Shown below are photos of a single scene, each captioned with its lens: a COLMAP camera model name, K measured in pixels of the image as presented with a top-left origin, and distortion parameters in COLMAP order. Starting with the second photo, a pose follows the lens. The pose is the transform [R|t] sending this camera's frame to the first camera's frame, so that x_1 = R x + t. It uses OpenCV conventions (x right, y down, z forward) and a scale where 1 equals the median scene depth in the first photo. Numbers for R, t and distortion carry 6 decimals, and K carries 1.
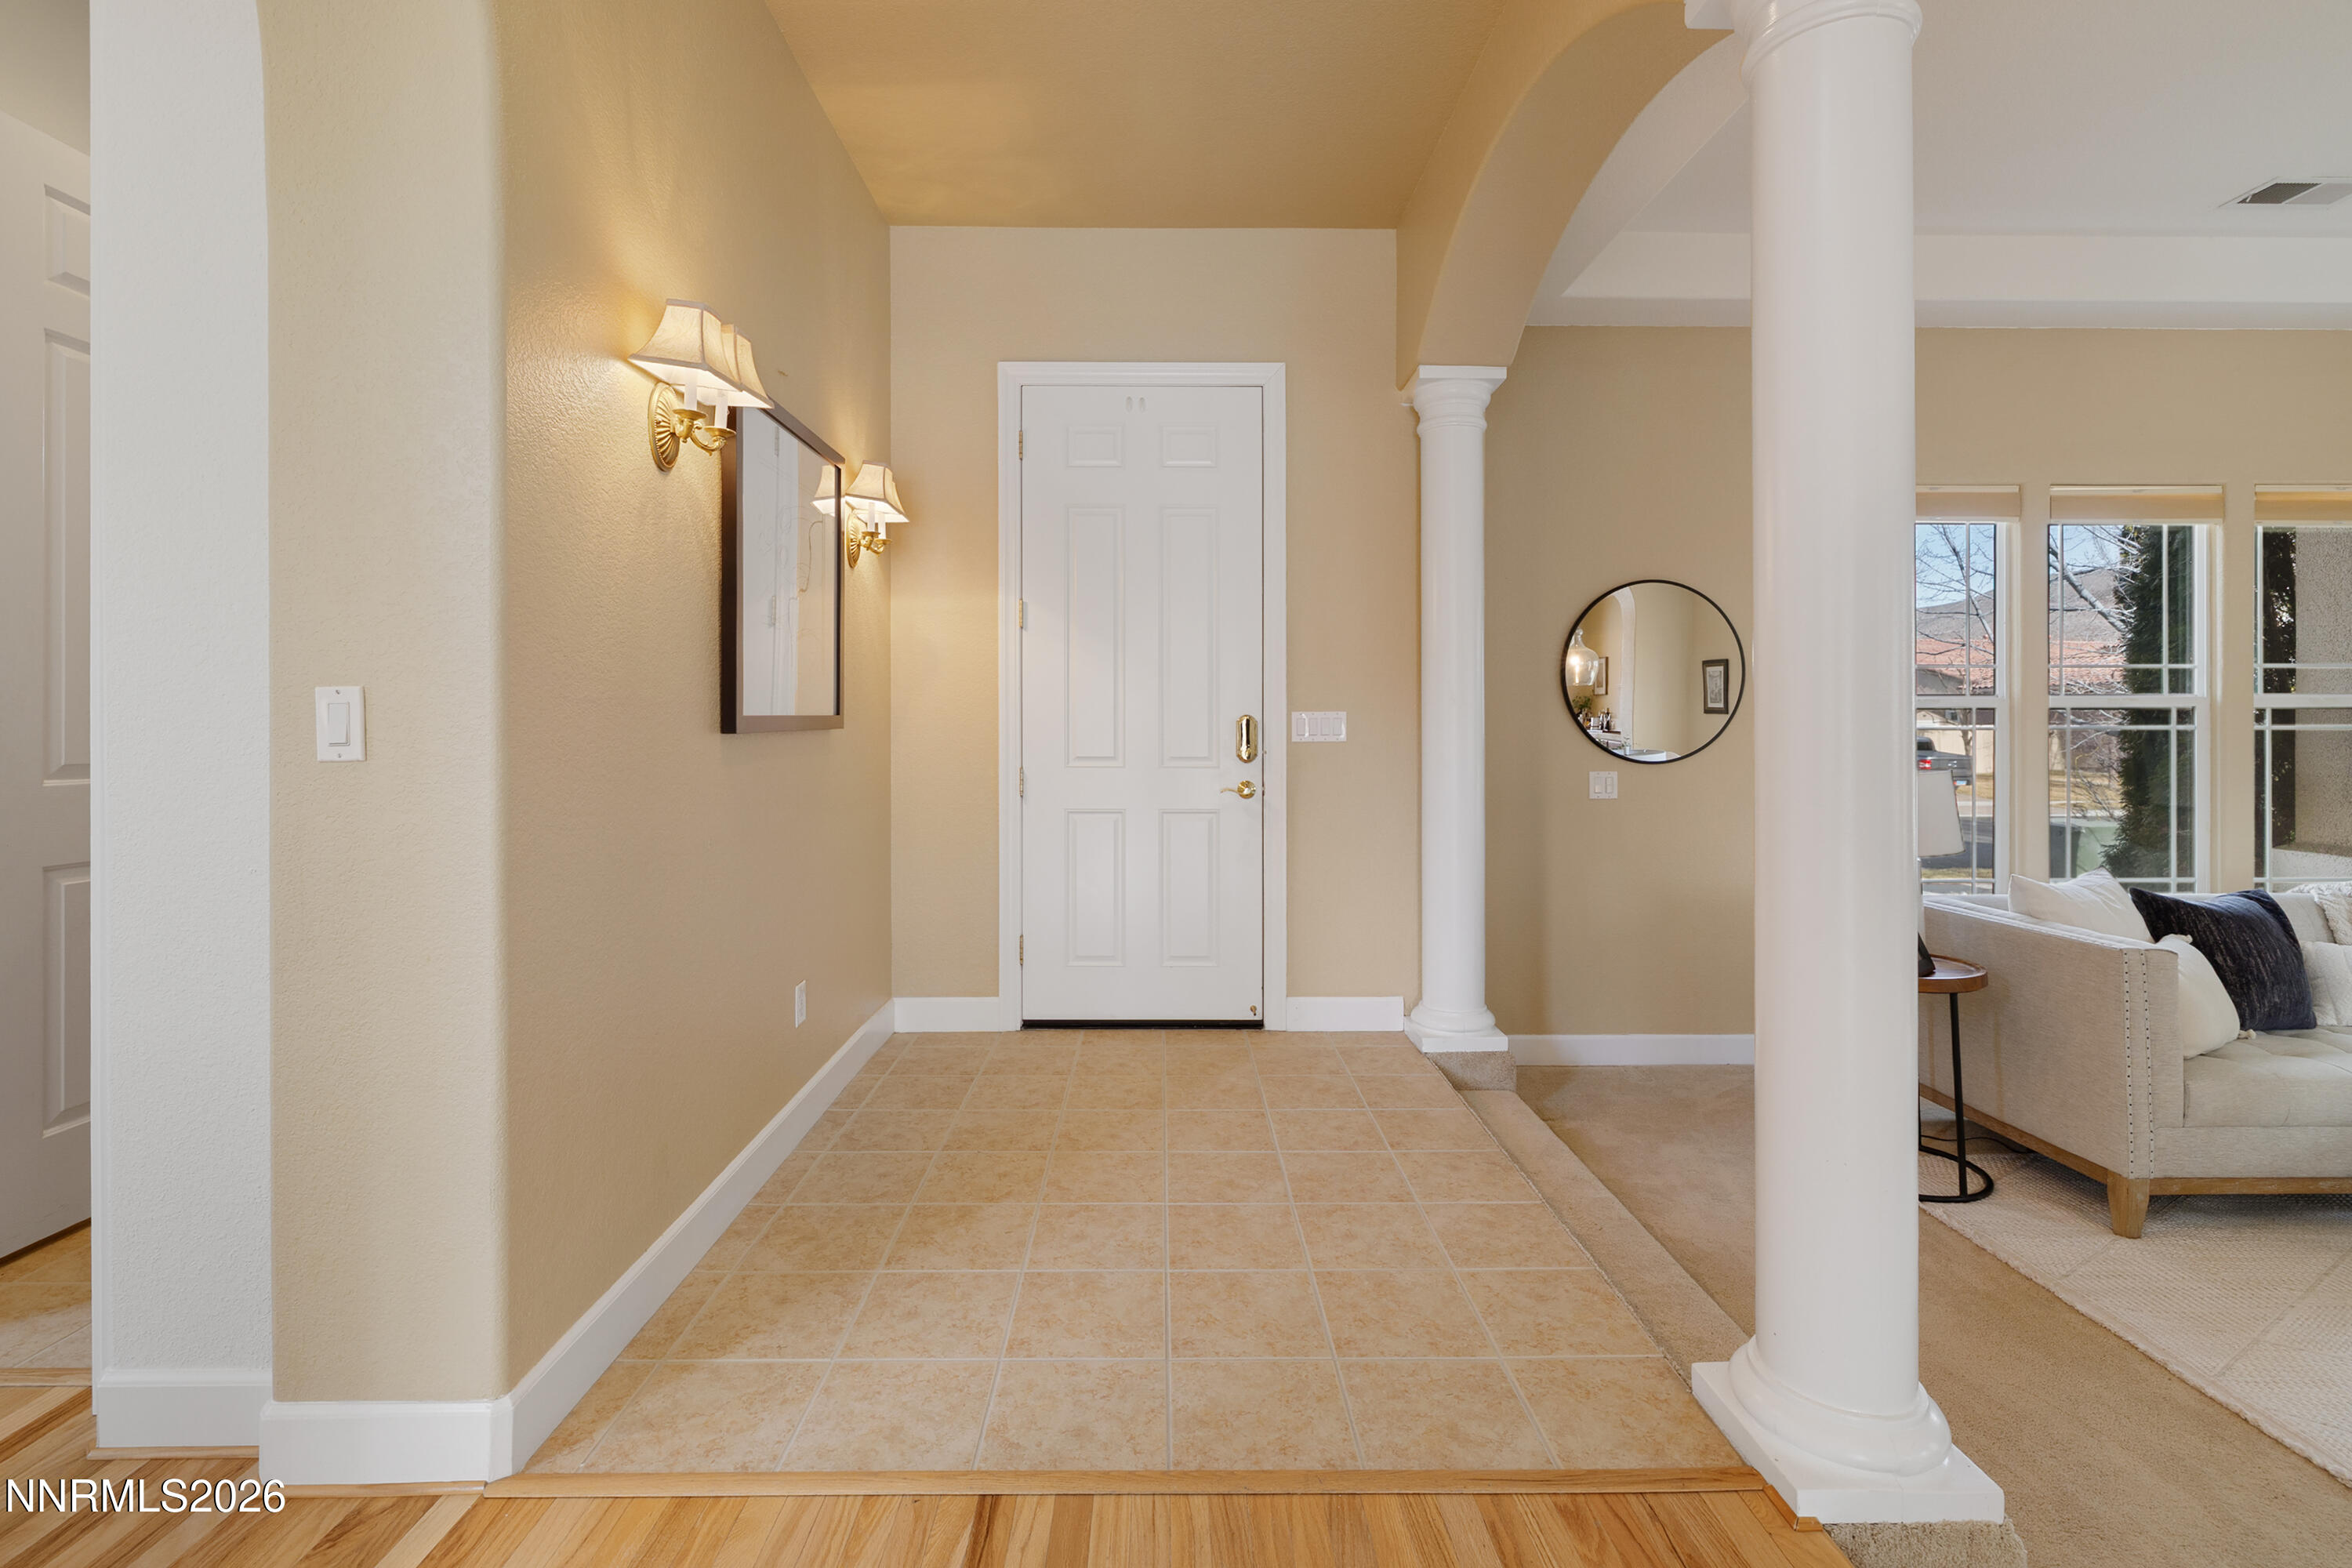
lens RADIAL K [[1041.6, 0, 1171.0], [0, 1041.6, 720.4], [0, 0, 1]] dist [-0.000660, 0.001874]
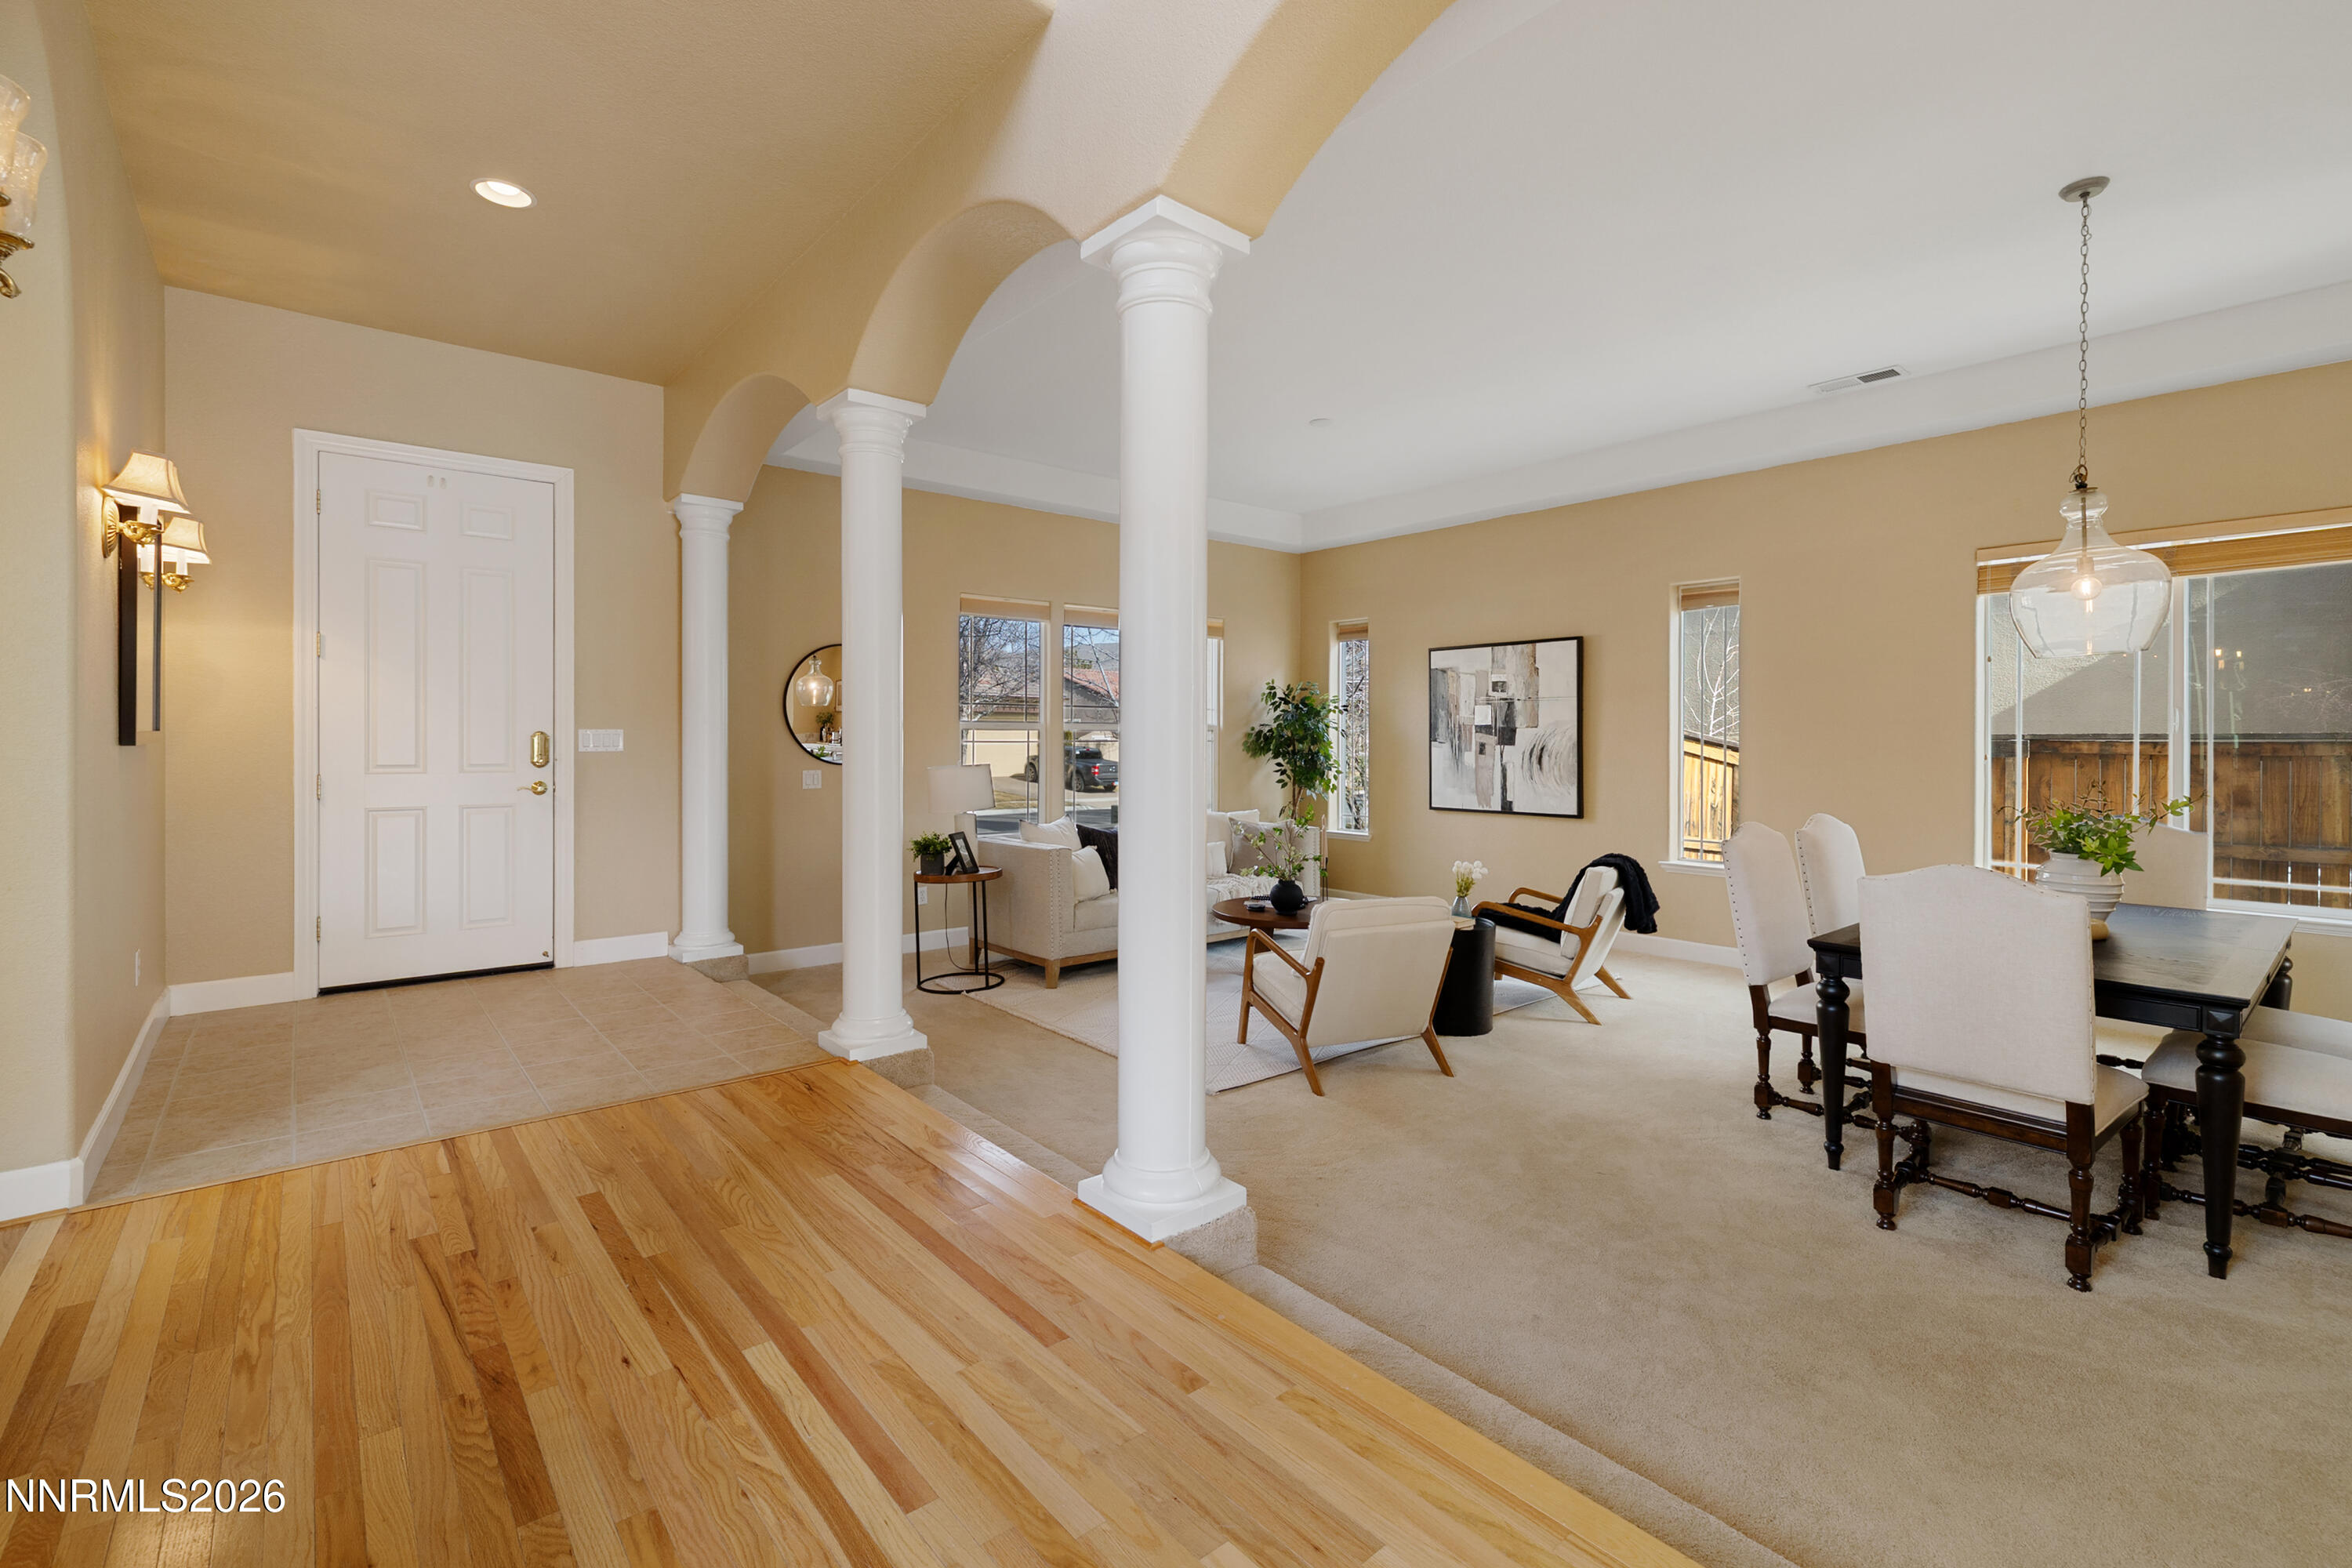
lens RADIAL K [[1041.6, 0, 1171.0], [0, 1041.6, 744.3], [0, 0, 1]] dist [-0.000660, 0.001874]
pose [[0.776386, -0.000877, 0.630257, -0.144398], [-0.005542, 0.999951, 0.008219, -0.004475], [-0.630233, -0.009874, 0.776343, -0.551884]]
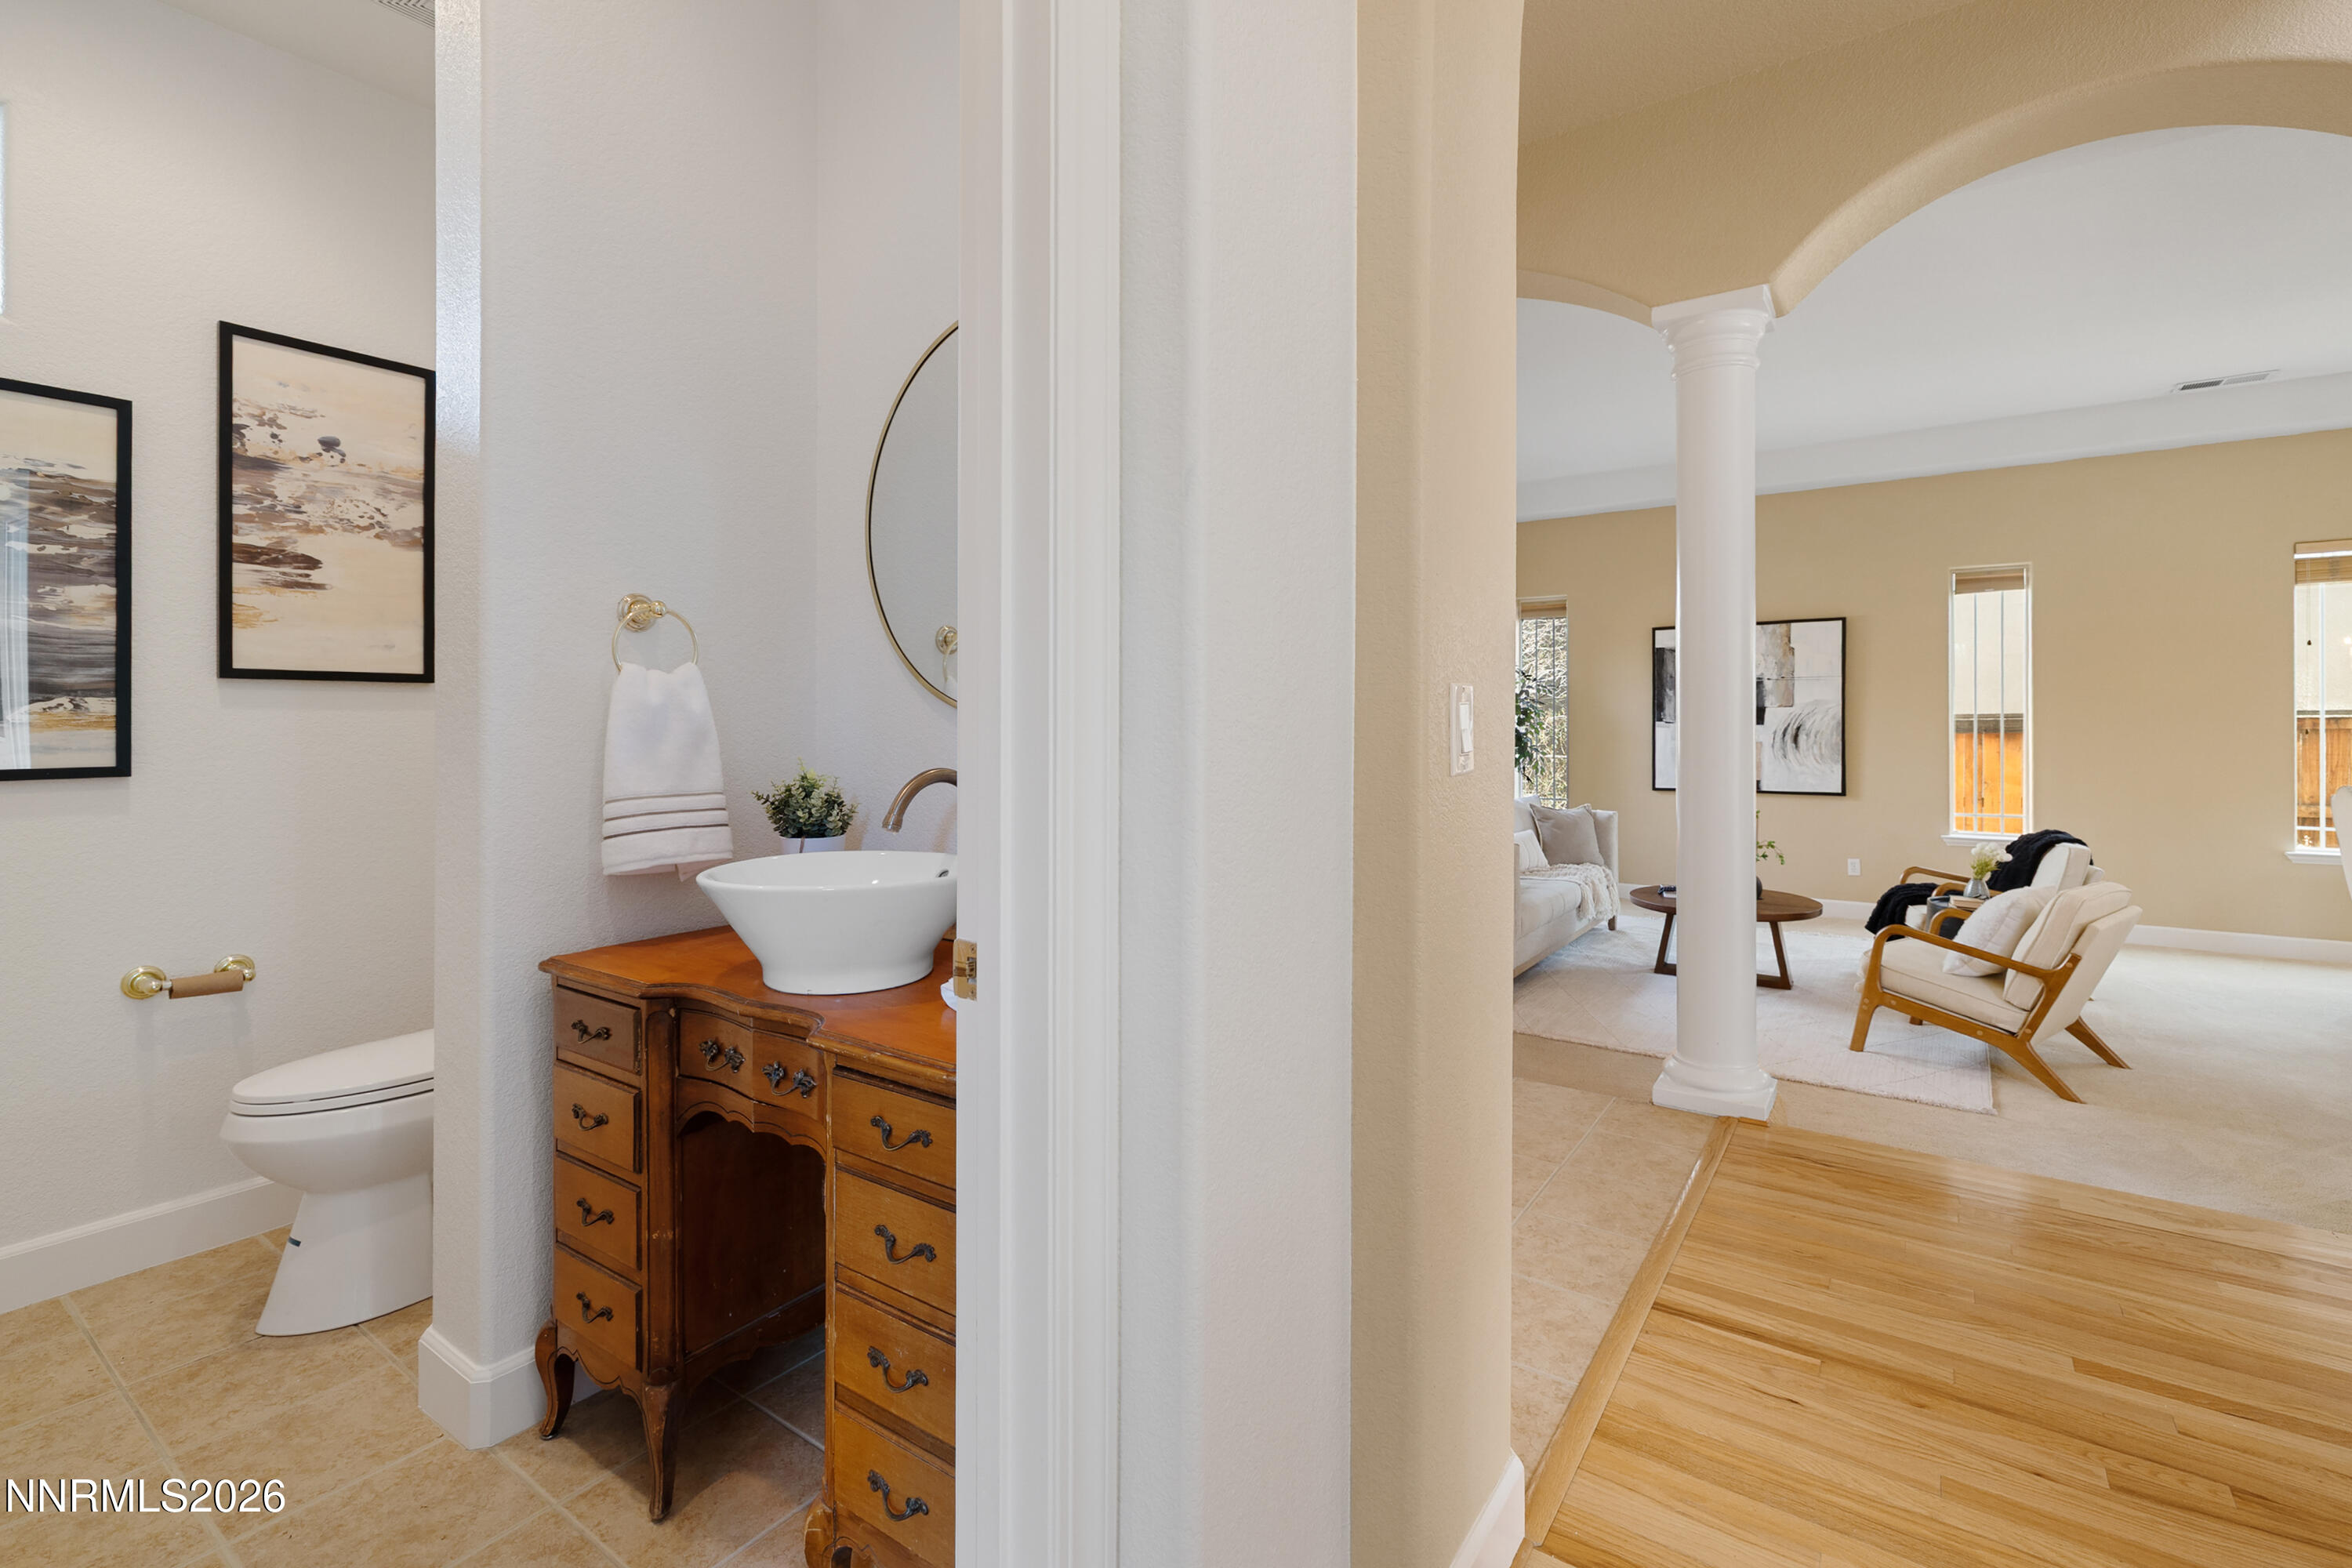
lens RADIAL K [[1041.6, 0, 1186.3], [0, 1041.6, 767.0], [0, 0, 1]] dist [-0.000660, 0.001874]
pose [[0.585817, -0.039052, 0.809502, -0.653983], [-0.000484, 0.998821, 0.048535, -0.005406], [-0.810443, -0.028825, 0.585108, 0.298013]]
